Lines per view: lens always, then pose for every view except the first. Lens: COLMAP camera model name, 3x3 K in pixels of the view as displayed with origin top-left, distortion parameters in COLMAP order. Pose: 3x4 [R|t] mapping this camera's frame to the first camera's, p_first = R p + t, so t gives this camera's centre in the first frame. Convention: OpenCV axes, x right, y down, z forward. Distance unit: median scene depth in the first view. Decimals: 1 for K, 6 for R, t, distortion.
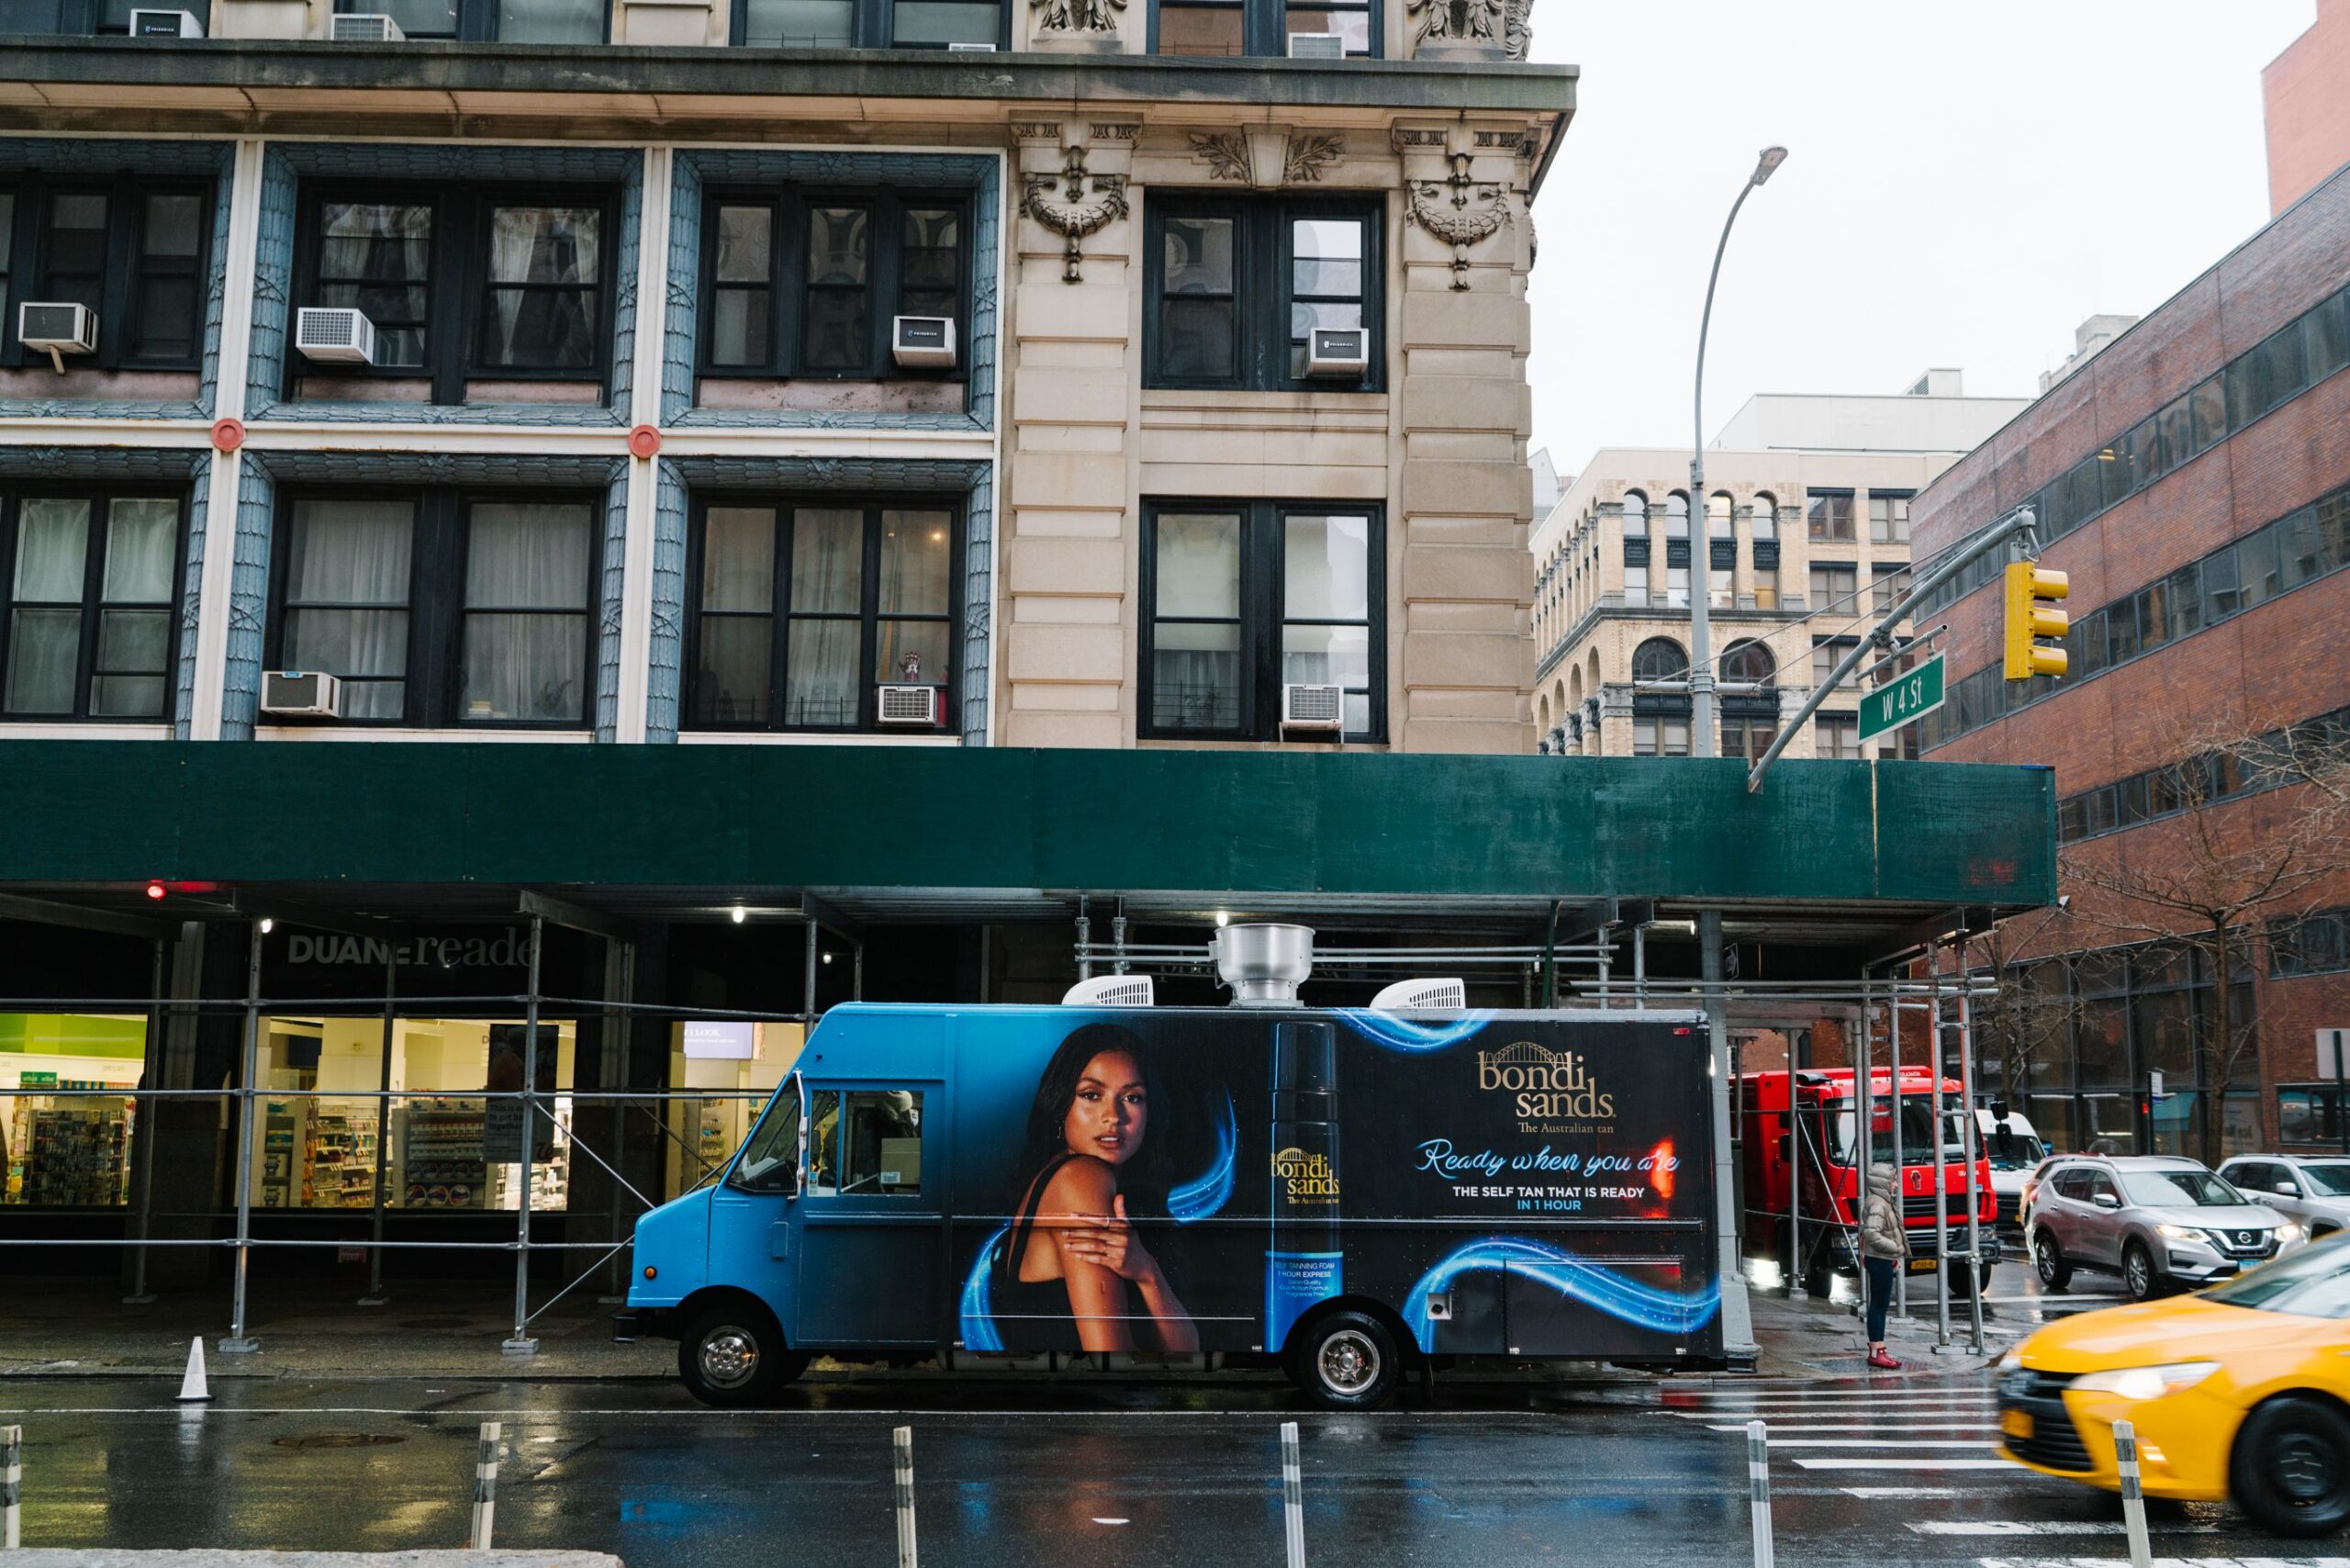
lens RADIAL K [[2265.1, 0, 1175.0], [0, 2265.1, 784.0], [0, 0, 1]] dist [-0.012865, 0.003458]
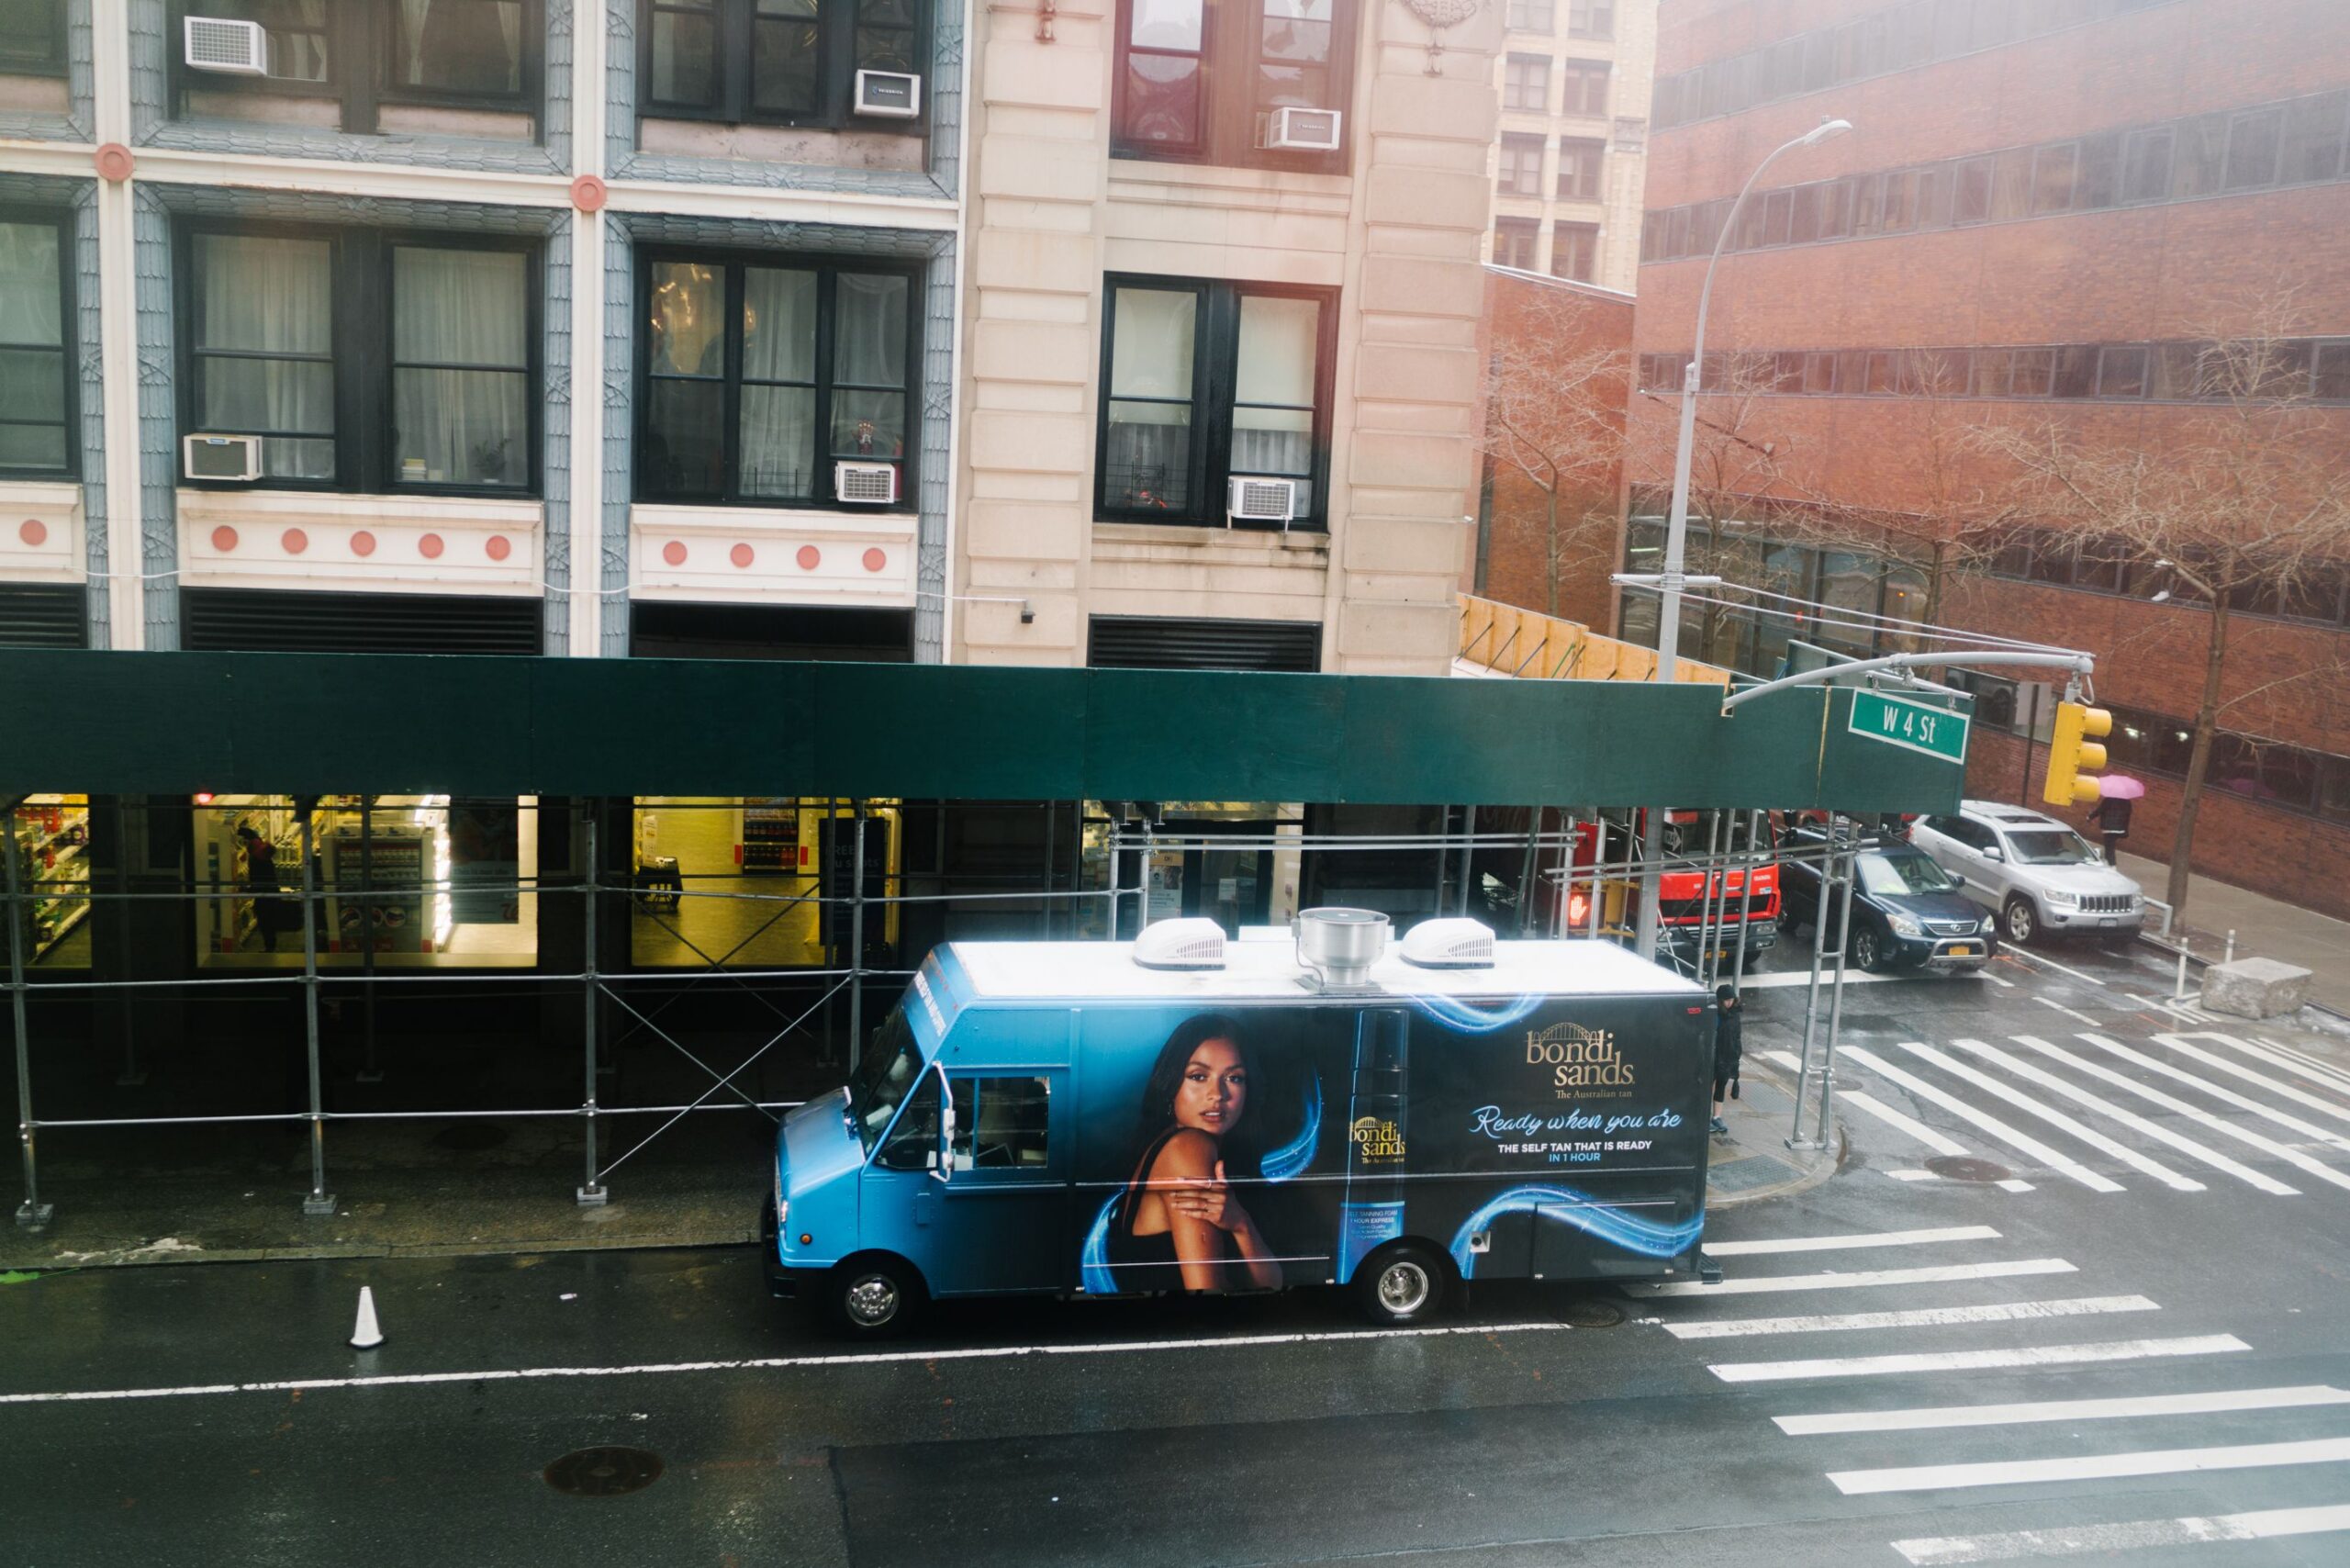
lens RADIAL K [[2265.1, 0, 1175.0], [0, 2265.1, 784.0], [0, 0, 1]] dist [-0.012865, 0.003458]
pose [[0.981227, 0.005908, 0.192767, -0.175141], [-0.068050, 0.945846, 0.317402, -0.234449], [-0.180453, -0.324561, 0.928492, 0.004610]]
